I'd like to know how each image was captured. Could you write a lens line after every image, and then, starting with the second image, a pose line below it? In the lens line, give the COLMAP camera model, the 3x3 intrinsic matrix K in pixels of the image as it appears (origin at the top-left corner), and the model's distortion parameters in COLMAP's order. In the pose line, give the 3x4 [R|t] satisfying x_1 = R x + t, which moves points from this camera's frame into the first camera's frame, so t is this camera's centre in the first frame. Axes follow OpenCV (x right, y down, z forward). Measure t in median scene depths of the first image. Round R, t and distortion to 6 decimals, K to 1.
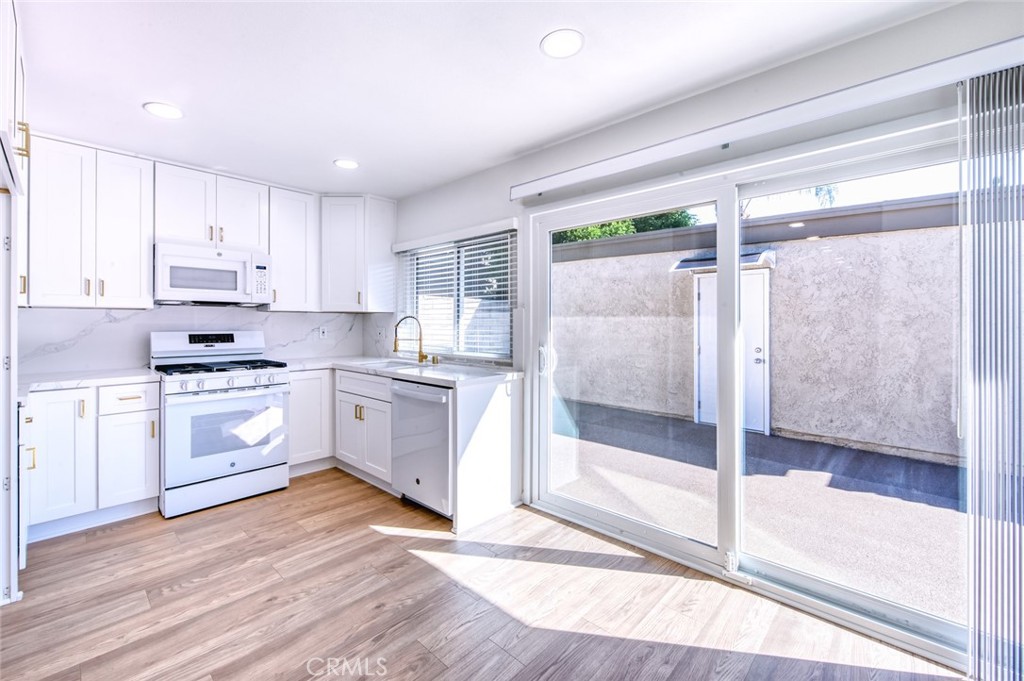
lens RADIAL K [[425.6, 0, 494.9], [0, 425.6, 323.0], [0, 0, 1]] dist [-0.002539, -0.000243]
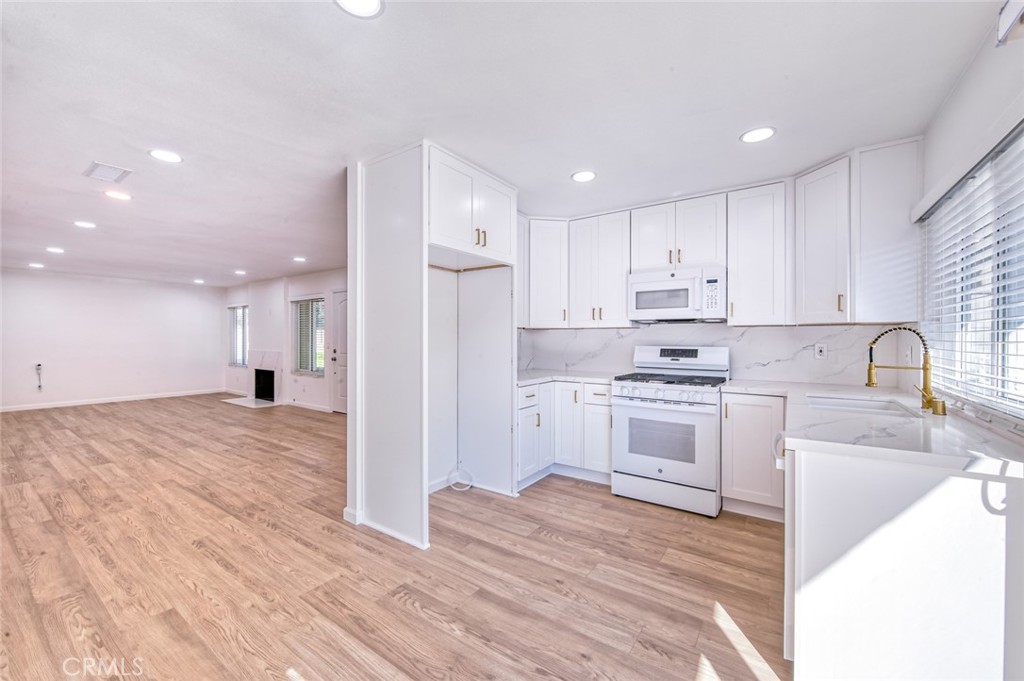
lens RADIAL K [[425.6, 0, 516.1], [0, 425.6, 339.6], [0, 0, 1]] dist [-0.002539, -0.000243]
pose [[0.139265, 0.001908, -0.990253, 0.435774], [-0.002013, 0.999997, 0.001644, 0.001360], [0.990253, 0.001765, 0.139269, 0.542969]]
